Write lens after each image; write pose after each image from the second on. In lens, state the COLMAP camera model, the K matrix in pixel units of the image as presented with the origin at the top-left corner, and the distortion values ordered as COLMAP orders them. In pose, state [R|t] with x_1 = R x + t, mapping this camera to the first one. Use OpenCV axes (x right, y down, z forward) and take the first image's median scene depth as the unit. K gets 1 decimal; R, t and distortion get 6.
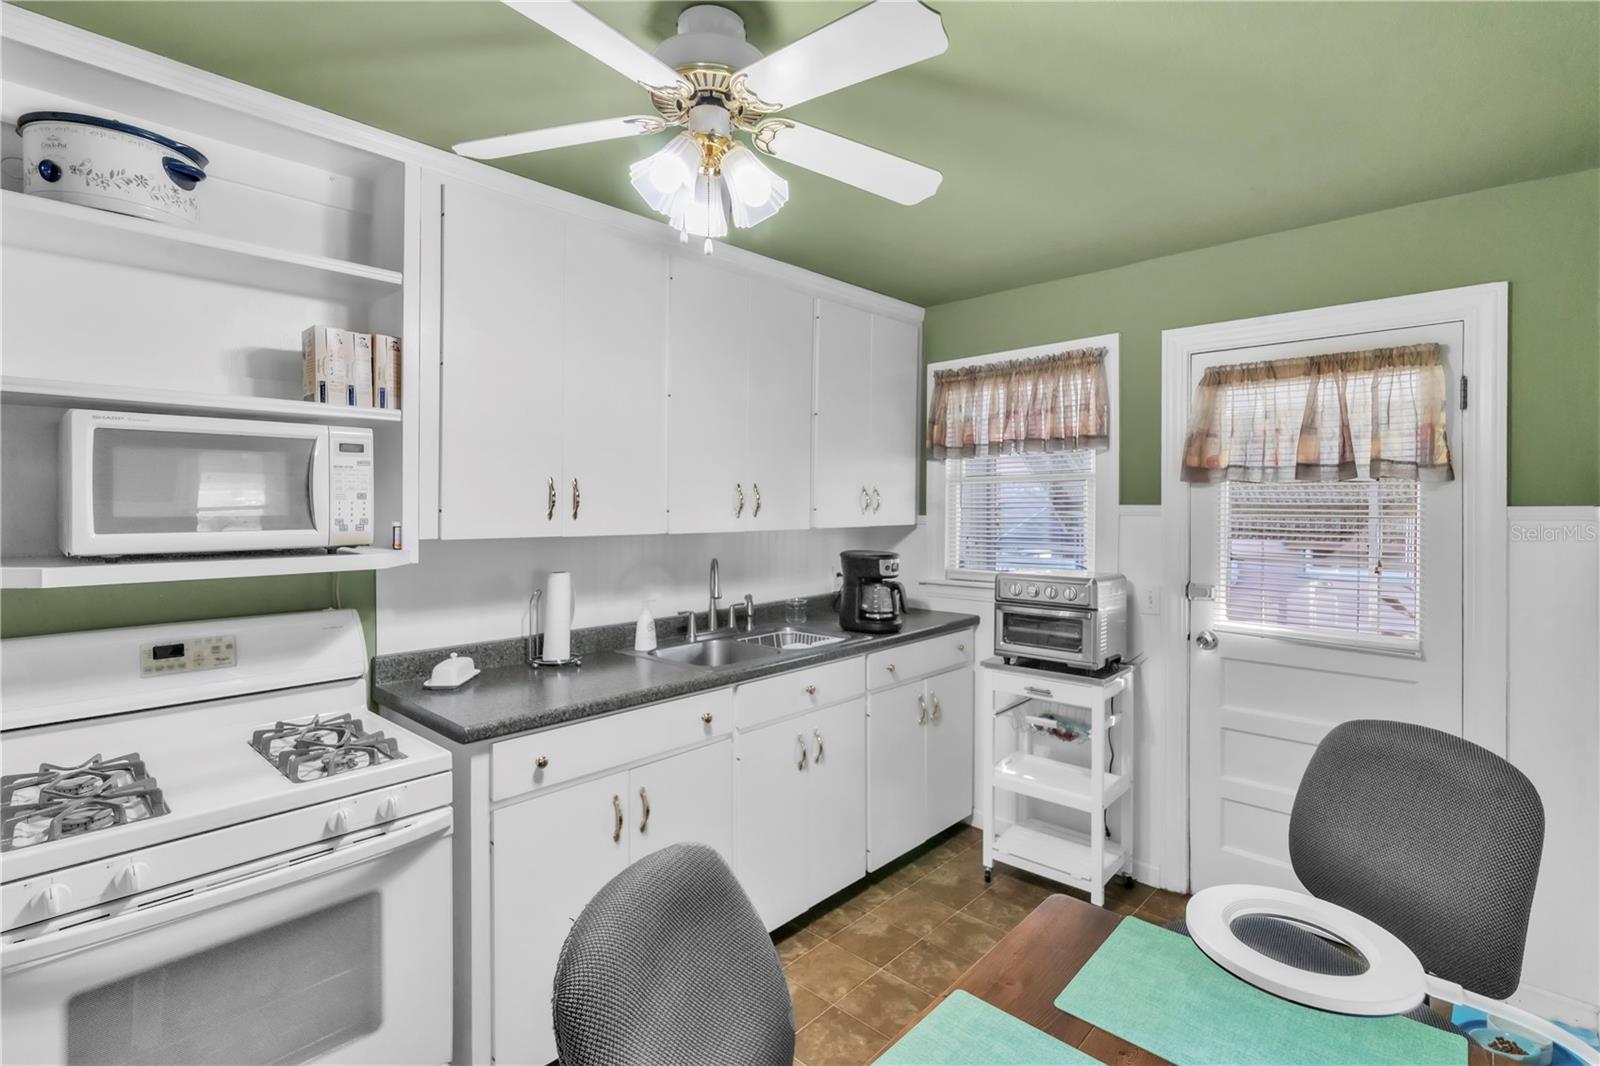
lens RADIAL K [[765.7, 0, 797.4], [0, 765.7, 509.4], [0, 0, 1]] dist [0.007601, -0.002742]
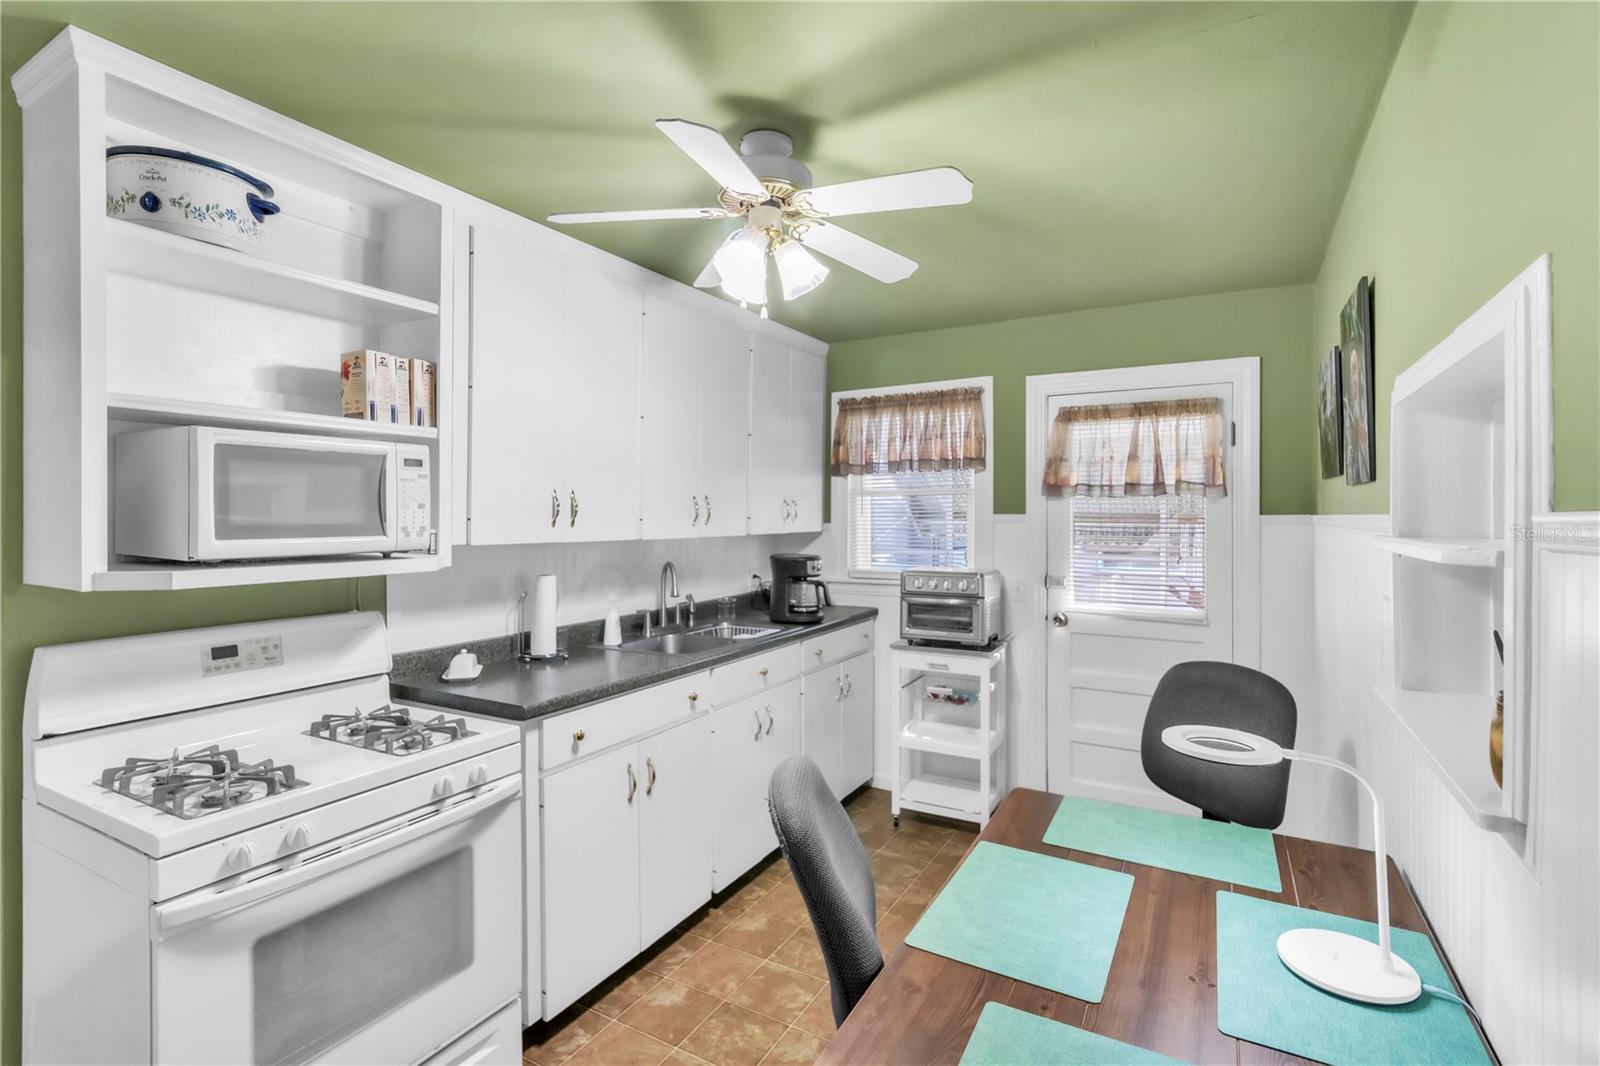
lens RADIAL K [[765.7, 0, 801.3], [0, 765.7, 519.5], [0, 0, 1]] dist [0.007601, -0.002742]
pose [[0.971070, -0.001874, 0.238788, -0.237257], [0.001846, 0.999998, 0.000341, 0.002423], [-0.238789, 0.000110, 0.971072, -0.174200]]
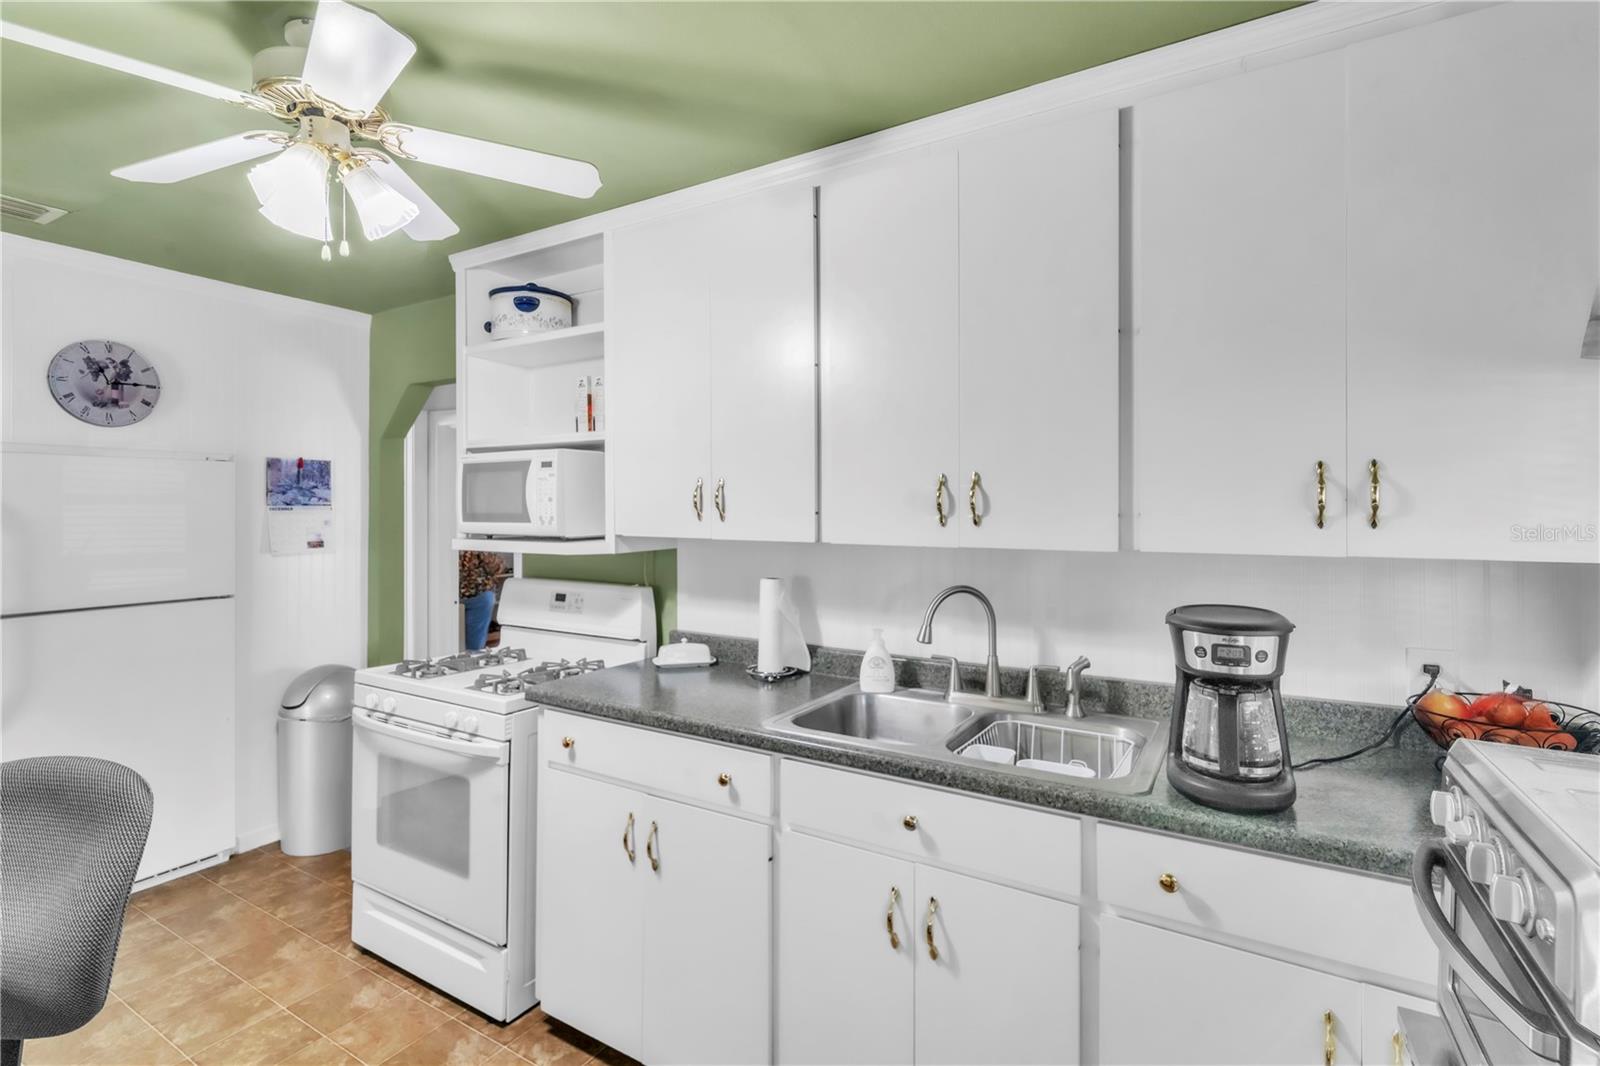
lens RADIAL K [[719.7, 0, 794.5], [0, 719.7, 518.8], [0, 0, 1]] dist [0.010066, 0.000223]
pose [[0.224540, 0.009167, -0.974422, 0.614094], [-0.013269, 0.999892, 0.006349, 0.002357], [0.974375, 0.011504, 0.224637, 0.905067]]
